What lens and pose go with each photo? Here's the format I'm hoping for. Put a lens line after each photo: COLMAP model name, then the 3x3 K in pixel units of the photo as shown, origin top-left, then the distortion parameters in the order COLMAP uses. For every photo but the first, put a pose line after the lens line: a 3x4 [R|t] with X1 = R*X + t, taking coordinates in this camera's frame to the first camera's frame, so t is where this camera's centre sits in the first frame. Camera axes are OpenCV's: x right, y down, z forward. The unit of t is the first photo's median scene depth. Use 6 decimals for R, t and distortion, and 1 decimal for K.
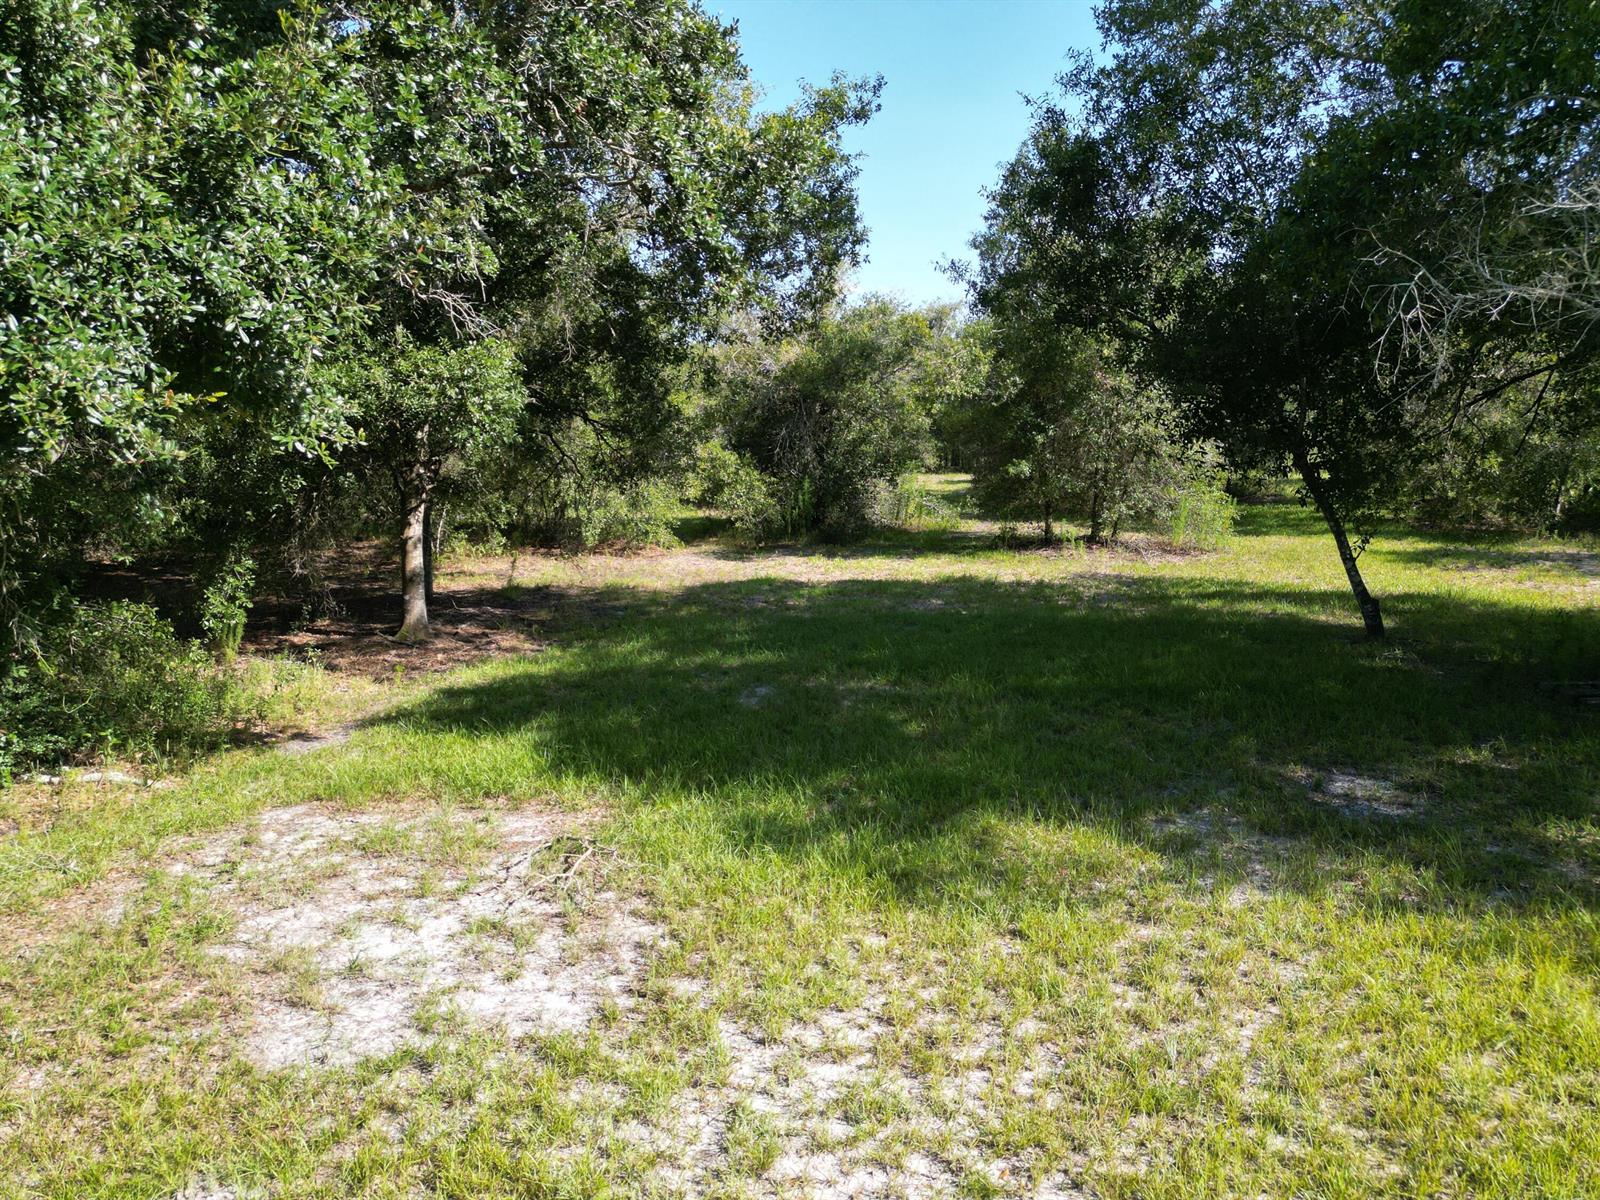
lens RADIAL K [[1070.3, 0, 800.0], [0, 1070.3, 600.0], [0, 0, 1]] dist [-0.001976, -0.000556]
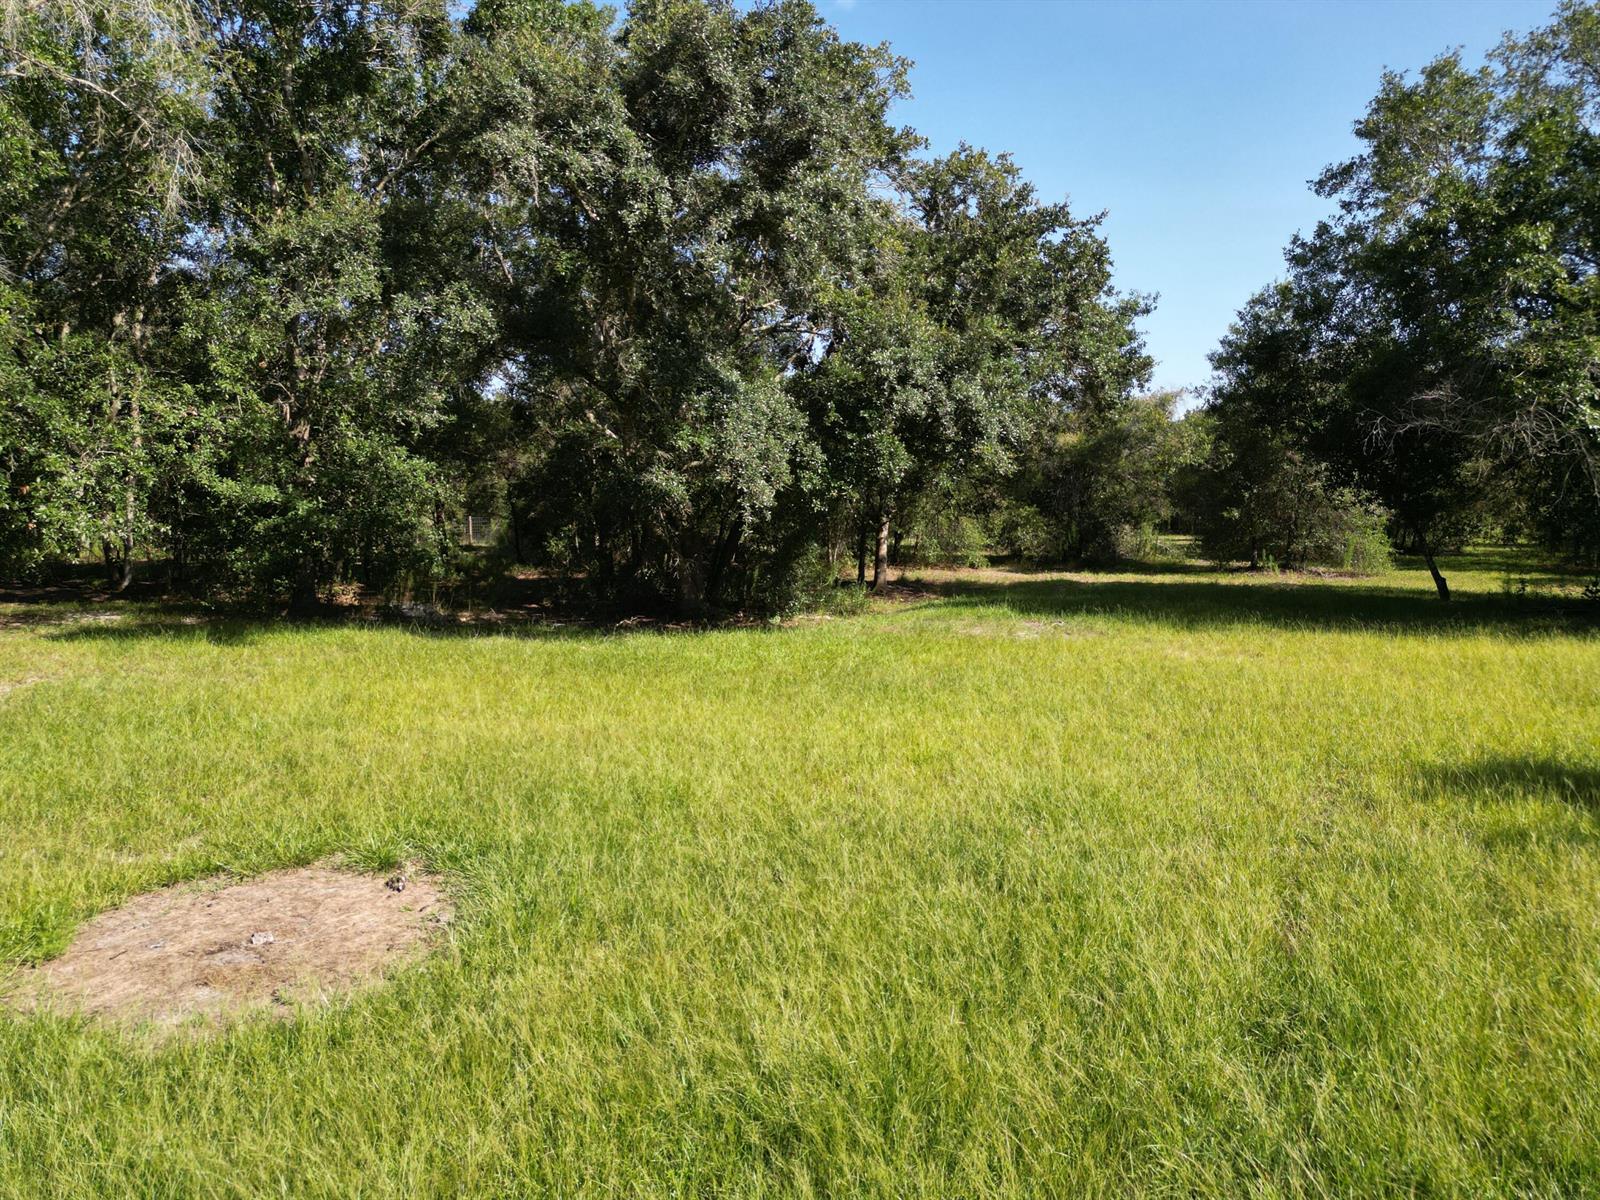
lens RADIAL K [[1070.3, 0, 800.0], [0, 1070.3, 600.0], [0, 0, 1]] dist [-0.001976, -0.000556]
pose [[0.982978, 0.033944, -0.180562, -0.108163], [-0.046181, 0.996880, -0.064006, 0.113386], [0.177827, 0.071255, 0.981479, -0.531334]]
